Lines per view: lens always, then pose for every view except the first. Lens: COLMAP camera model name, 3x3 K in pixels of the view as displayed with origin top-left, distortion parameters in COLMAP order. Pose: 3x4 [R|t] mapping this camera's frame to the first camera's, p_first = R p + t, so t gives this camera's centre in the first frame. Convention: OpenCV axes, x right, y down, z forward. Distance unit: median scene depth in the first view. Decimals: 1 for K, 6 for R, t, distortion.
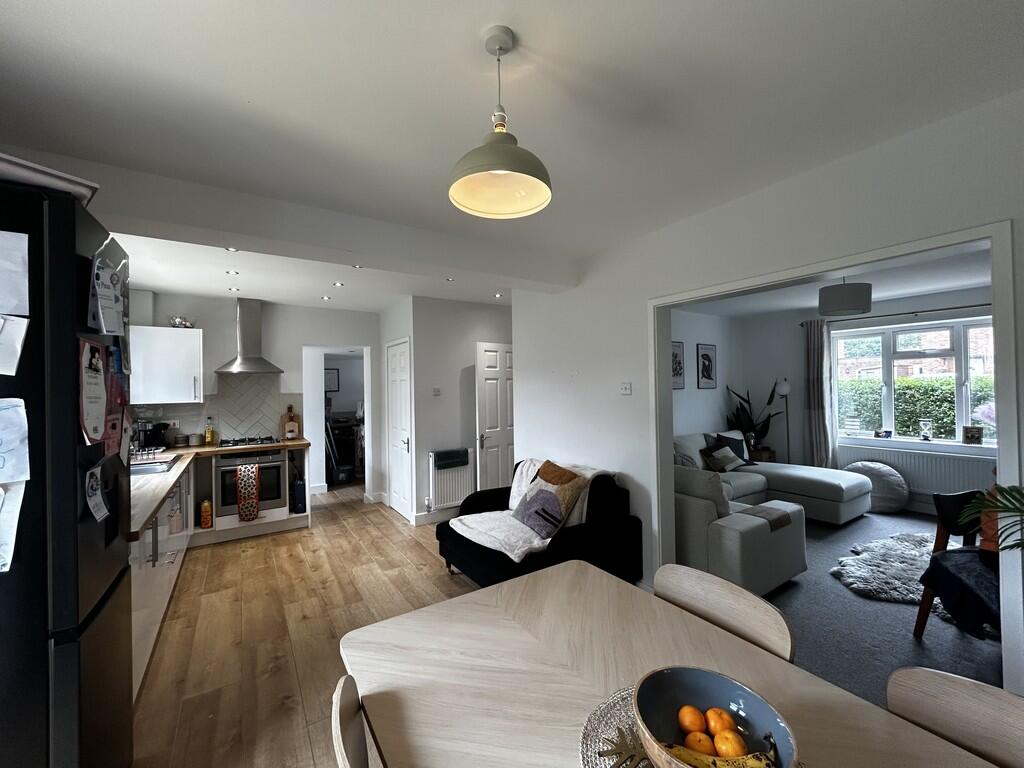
lens RADIAL K [[413.2, 0, 516.0], [0, 413.2, 382.5], [0, 0, 1]] dist [0.008372, 0.000752]
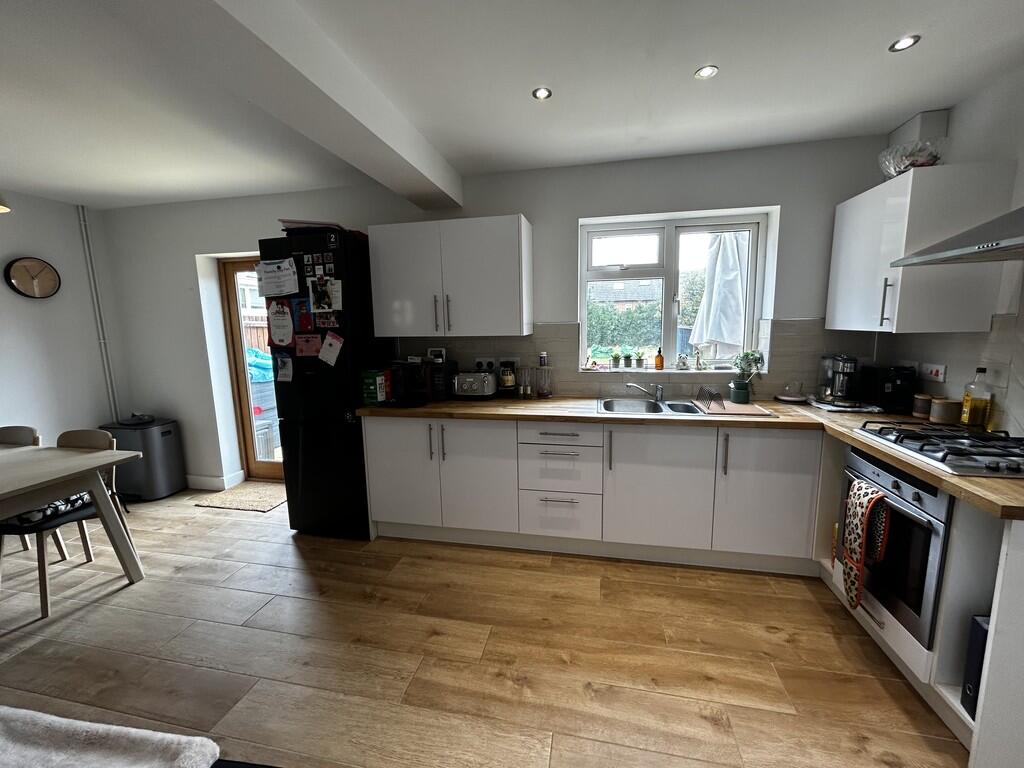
lens RADIAL K [[413.2, 0, 514.9], [0, 413.2, 382.9], [0, 0, 1]] dist [0.008372, 0.000752]
pose [[-0.717986, 0.129812, -0.683846, -0.088647], [0.042384, 0.988786, 0.143198, 0.015438], [0.694766, 0.073830, -0.715436, 0.855045]]
